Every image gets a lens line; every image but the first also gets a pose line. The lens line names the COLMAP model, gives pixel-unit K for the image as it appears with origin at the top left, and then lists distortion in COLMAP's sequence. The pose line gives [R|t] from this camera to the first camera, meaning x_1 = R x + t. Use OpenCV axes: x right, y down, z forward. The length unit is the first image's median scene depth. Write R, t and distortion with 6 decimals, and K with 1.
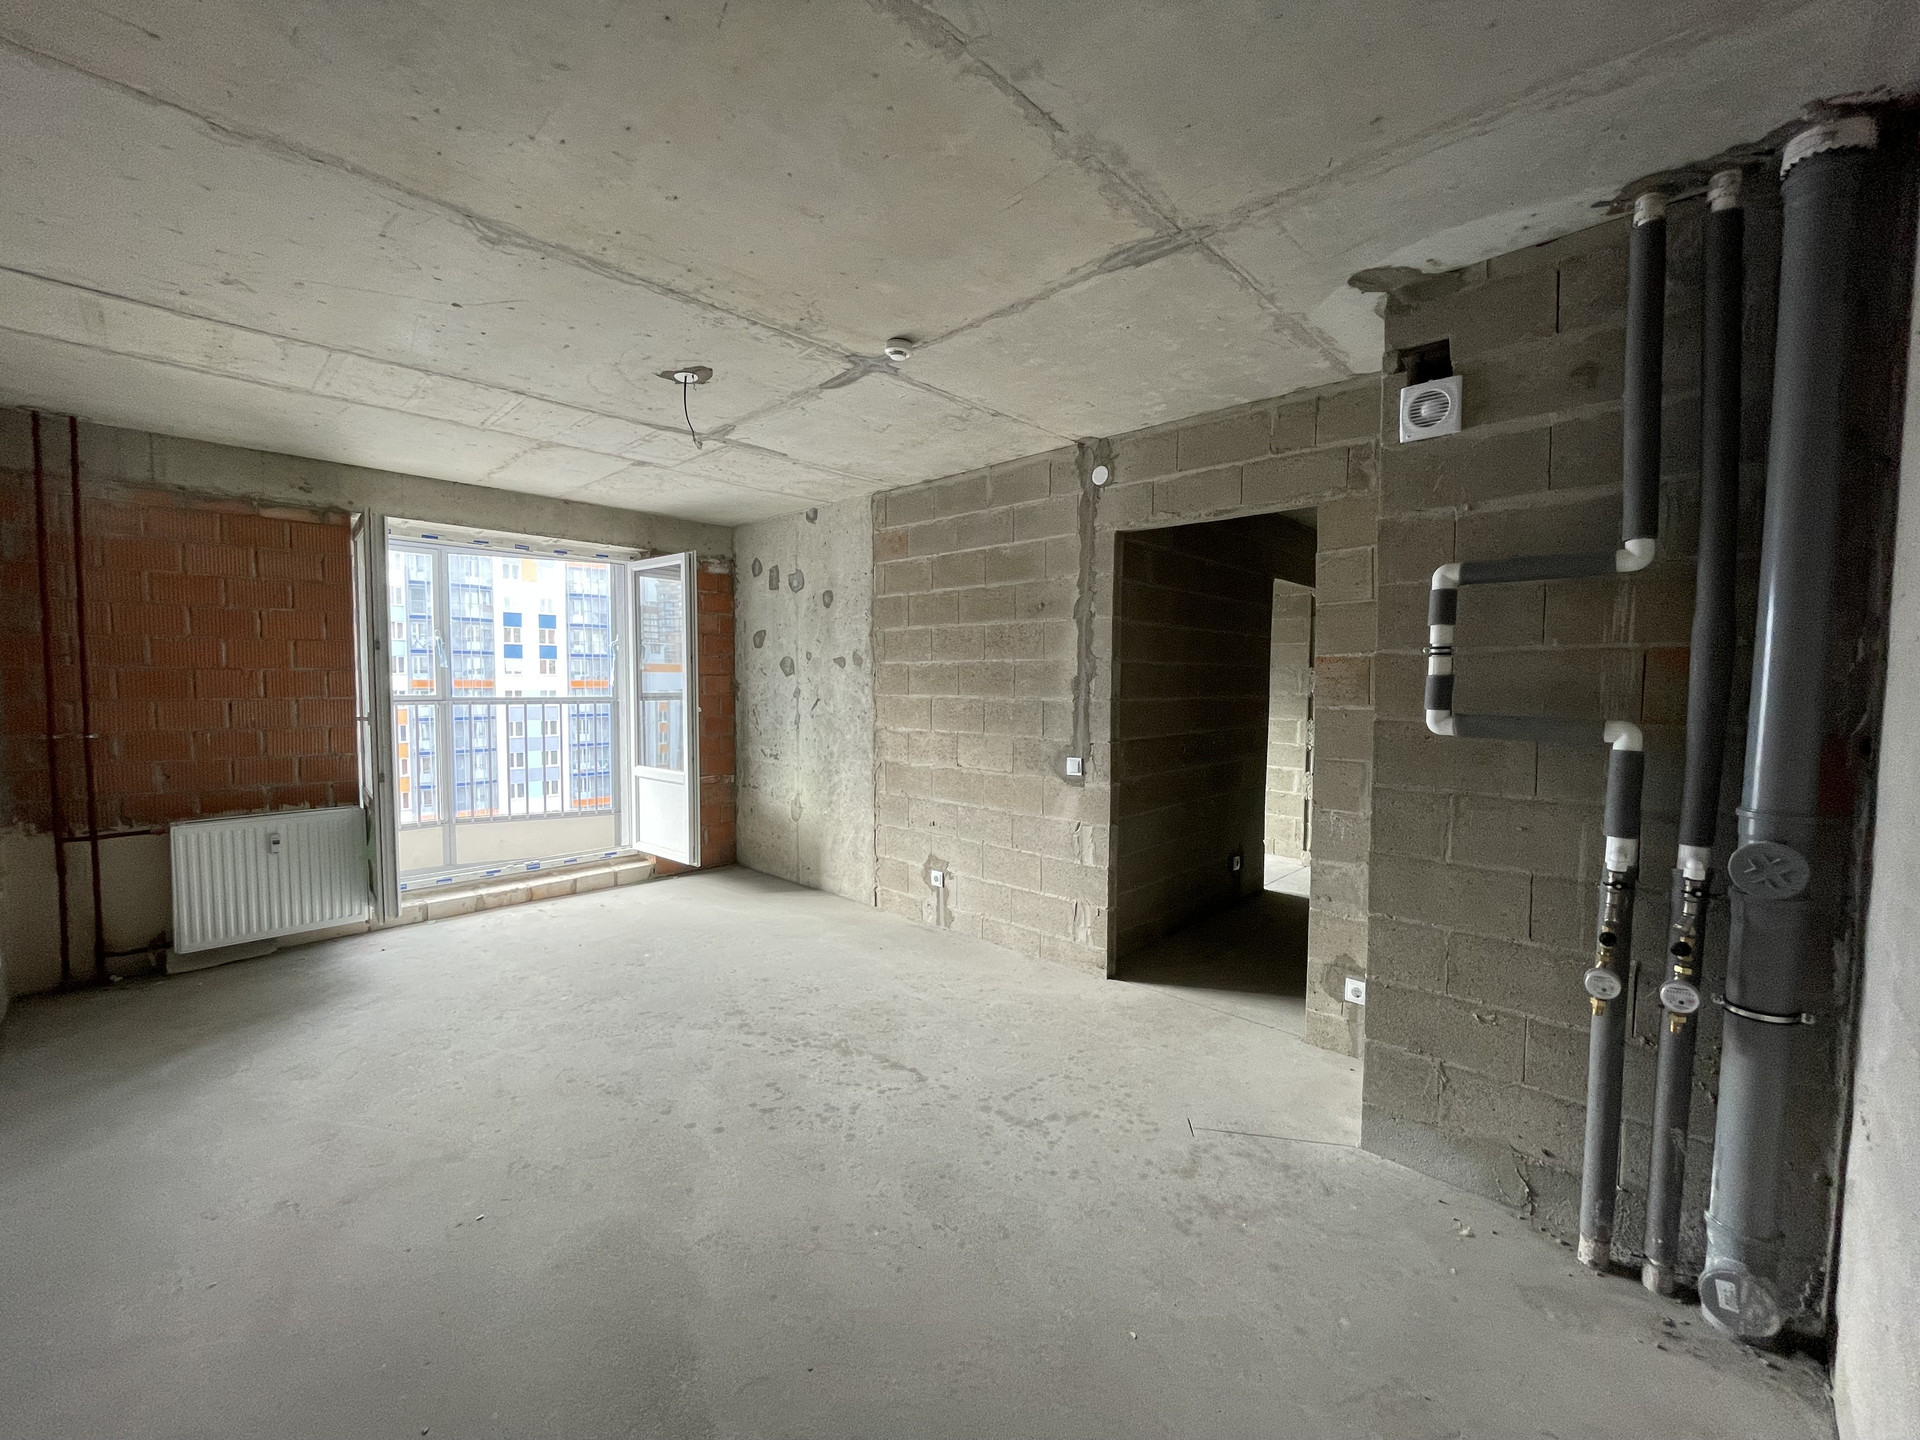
lens RADIAL K [[774.7, 0, 956.1], [0, 774.7, 722.7], [0, 0, 1]] dist [-0.000210, -0.000080]
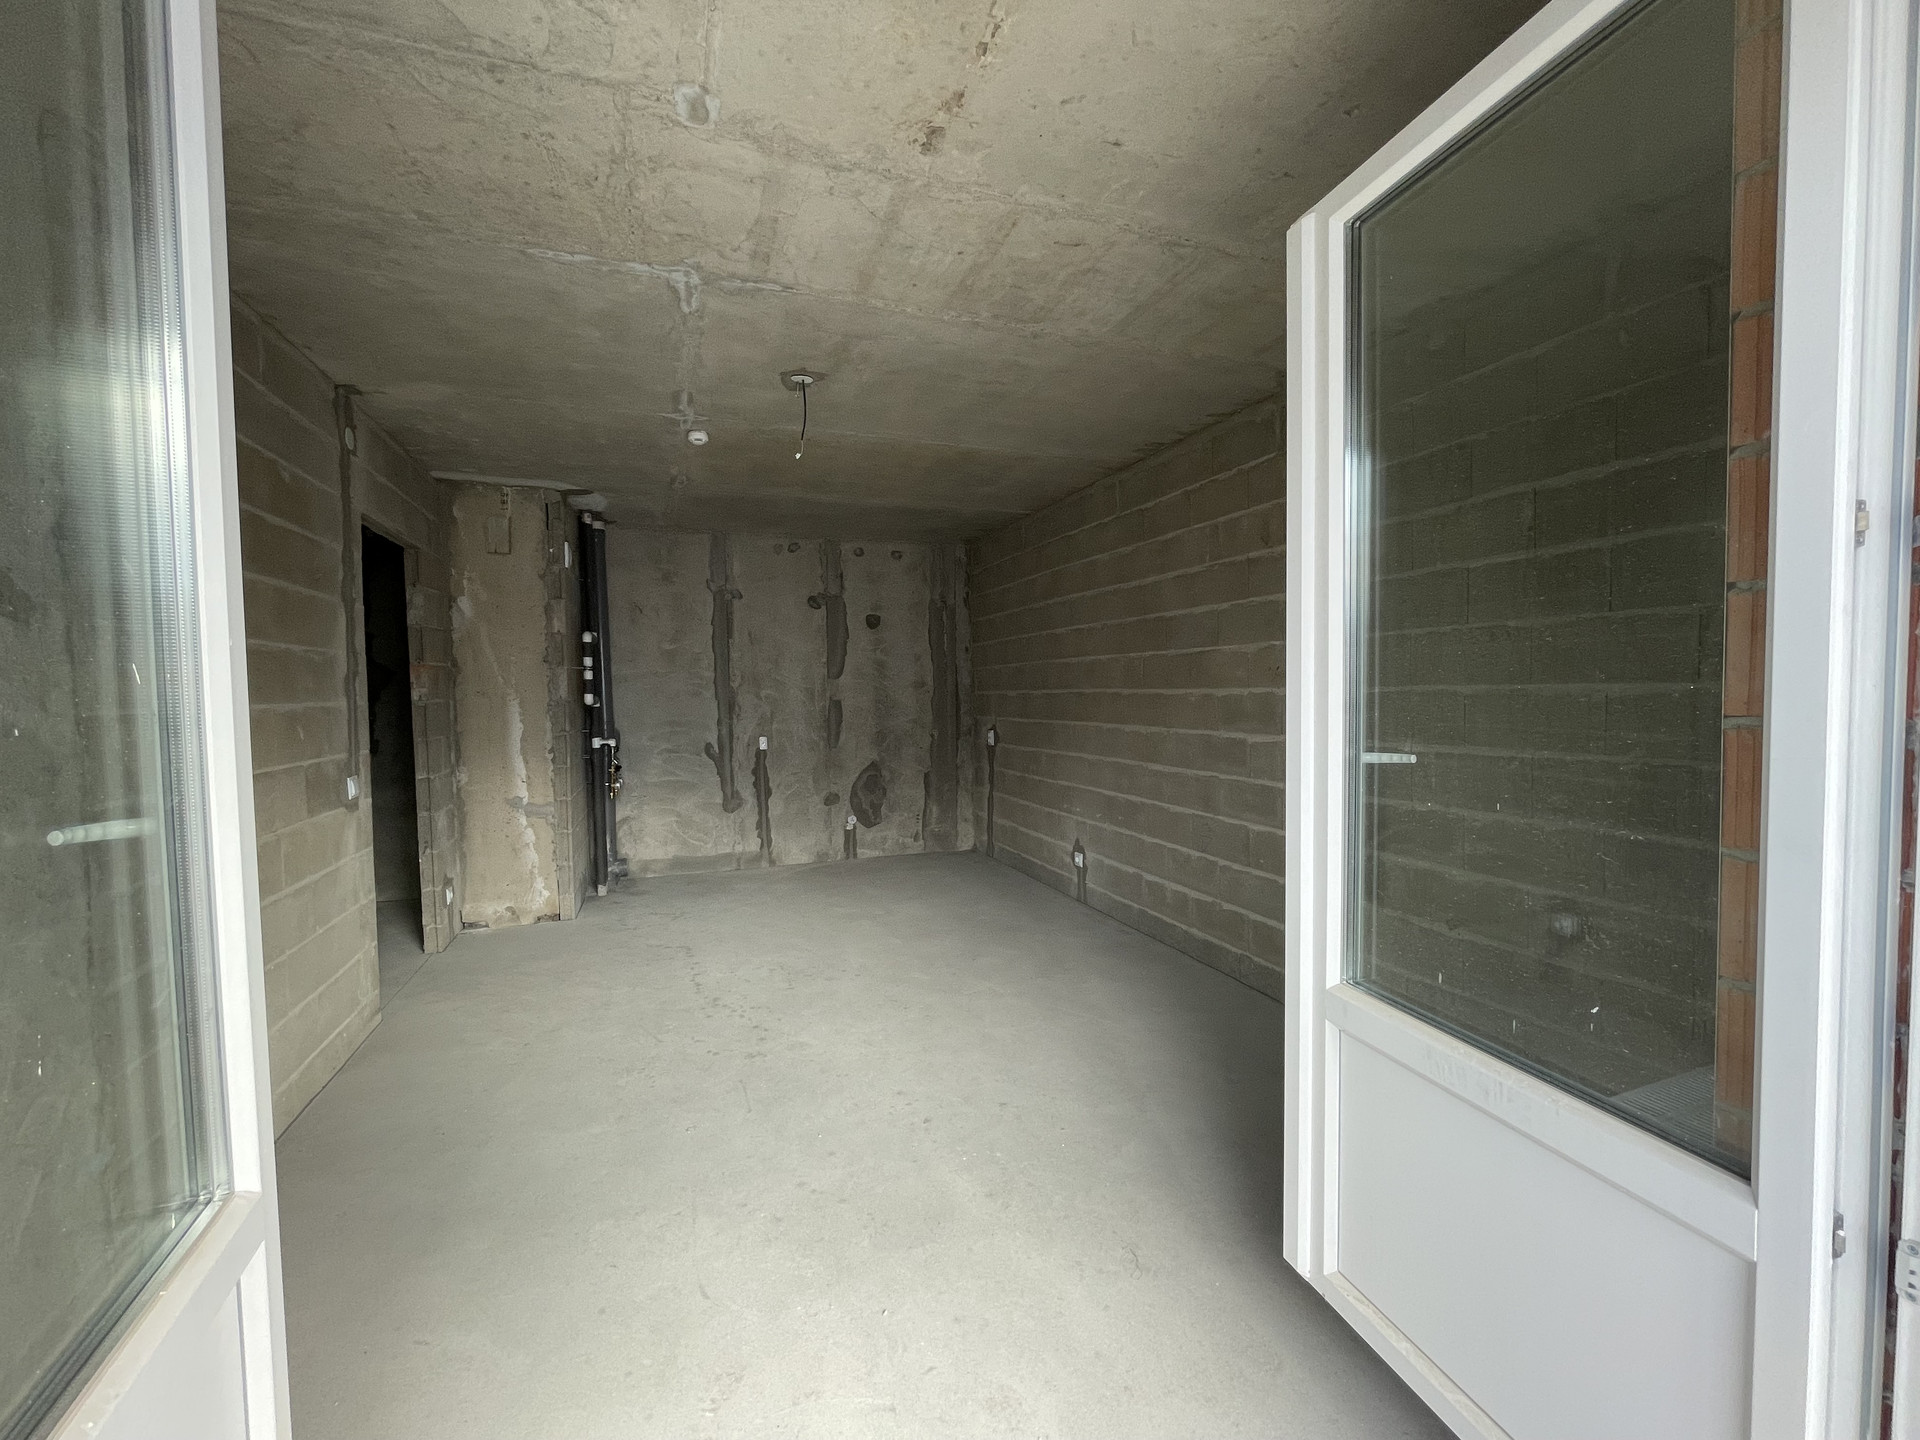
lens RADIAL K [[774.7, 0, 956.1], [0, 774.7, 722.7], [0, 0, 1]] dist [-0.000210, -0.000080]
pose [[-0.899624, -0.012883, 0.436475, -0.767296], [0.032716, 0.994767, 0.096793, -0.067531], [-0.435438, 0.101358, -0.894495, 1.462293]]
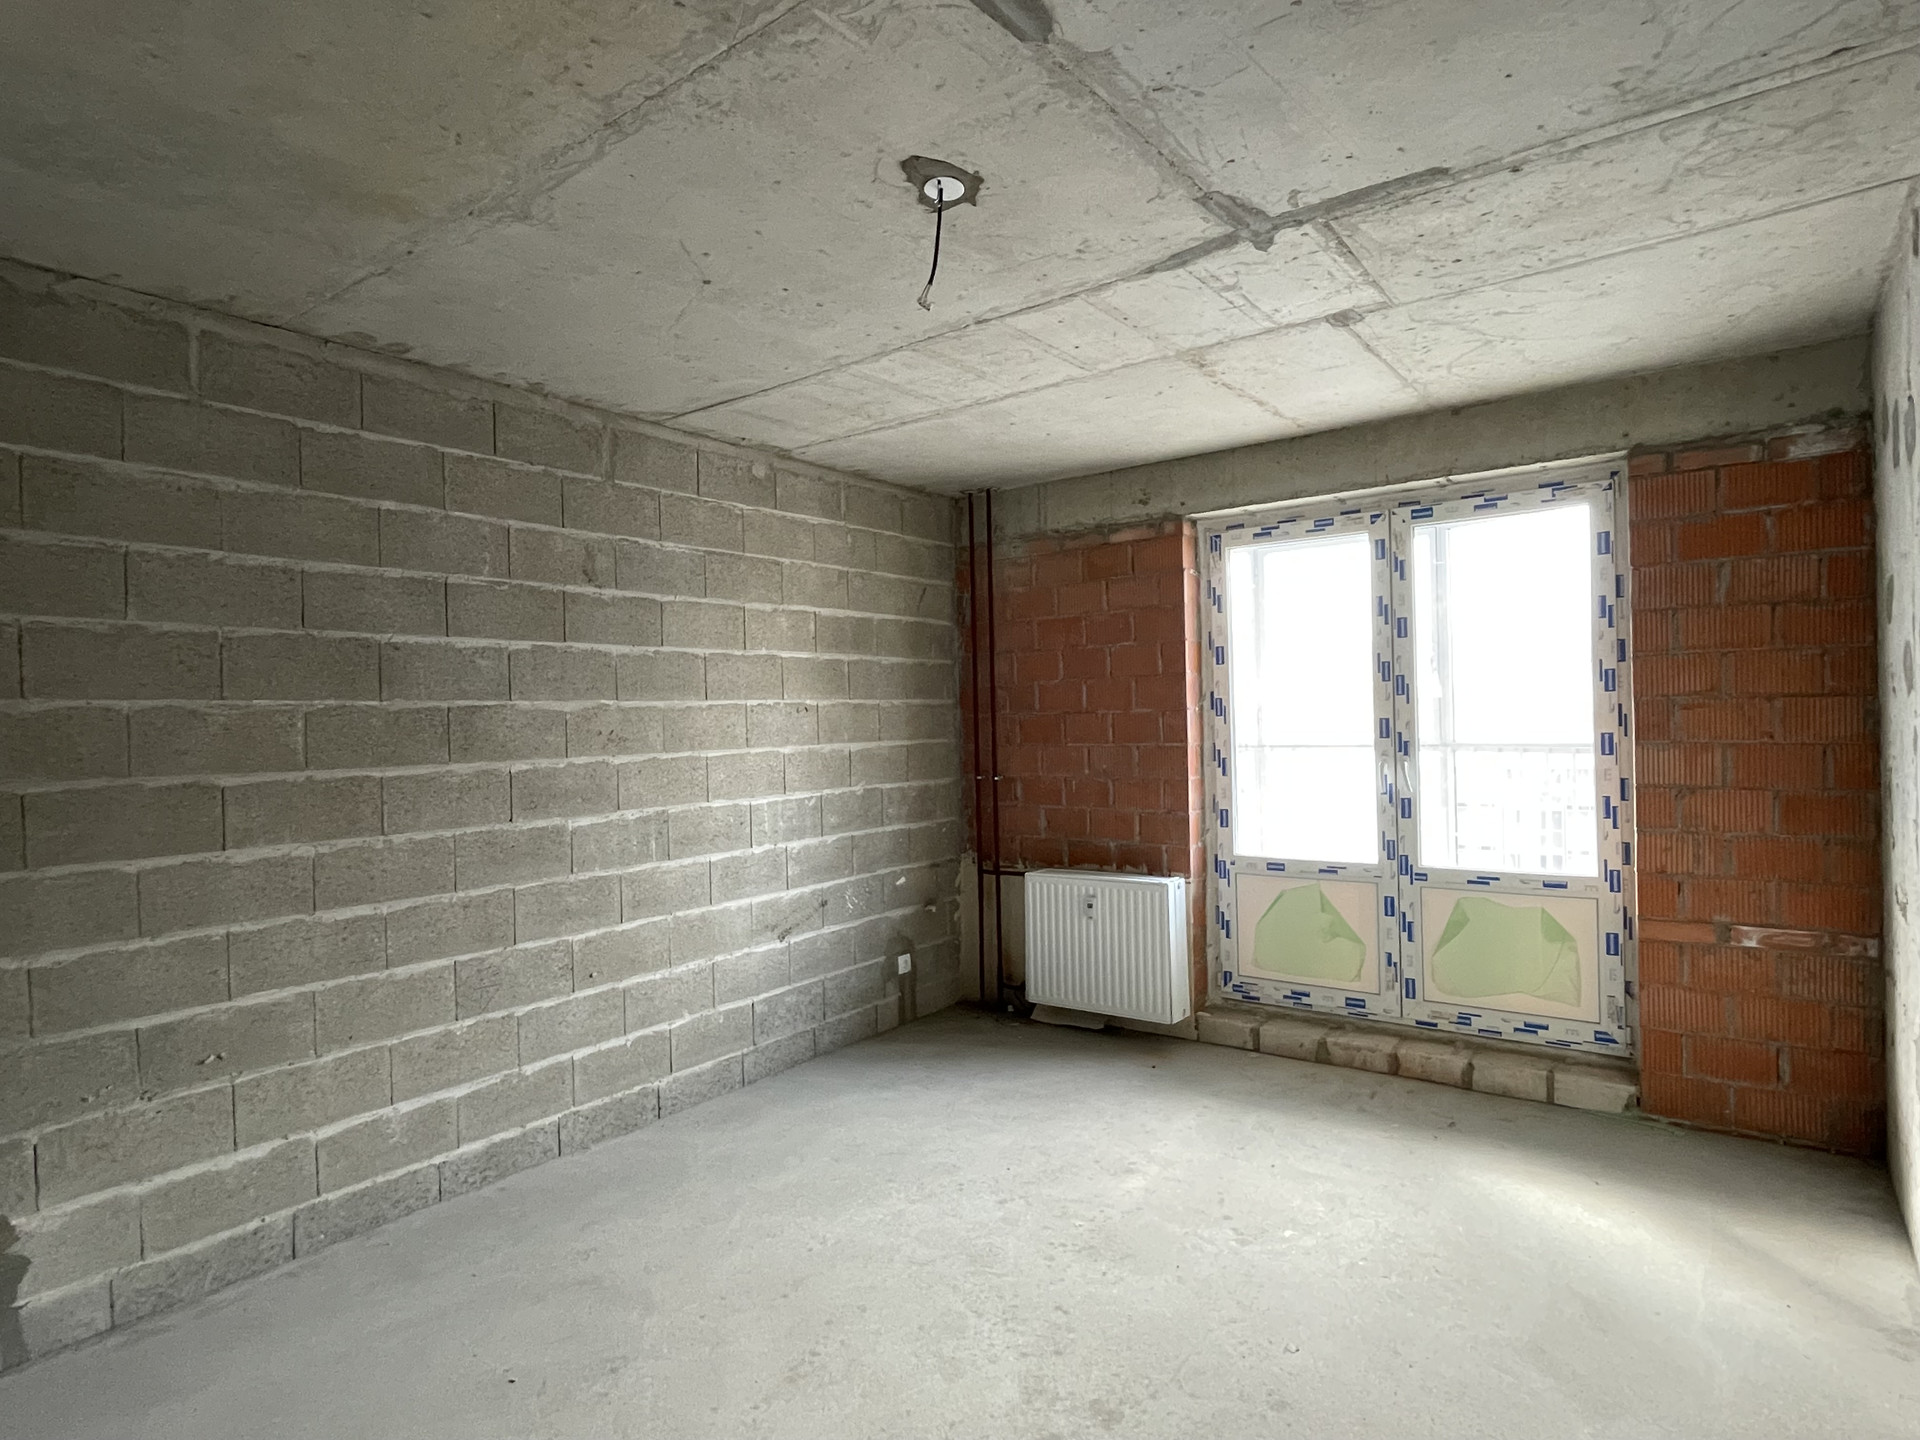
lens RADIAL K [[1047.6, 0, 965.8], [0, 1047.6, 727.7], [0, 0, 1]] dist [-0.002622, -0.001079]
pose [[0.123327, -0.001445, -0.992365, 0.313779], [-0.030027, 0.999536, -0.005187, -0.041974], [0.991912, 0.030437, 0.123227, 0.728221]]
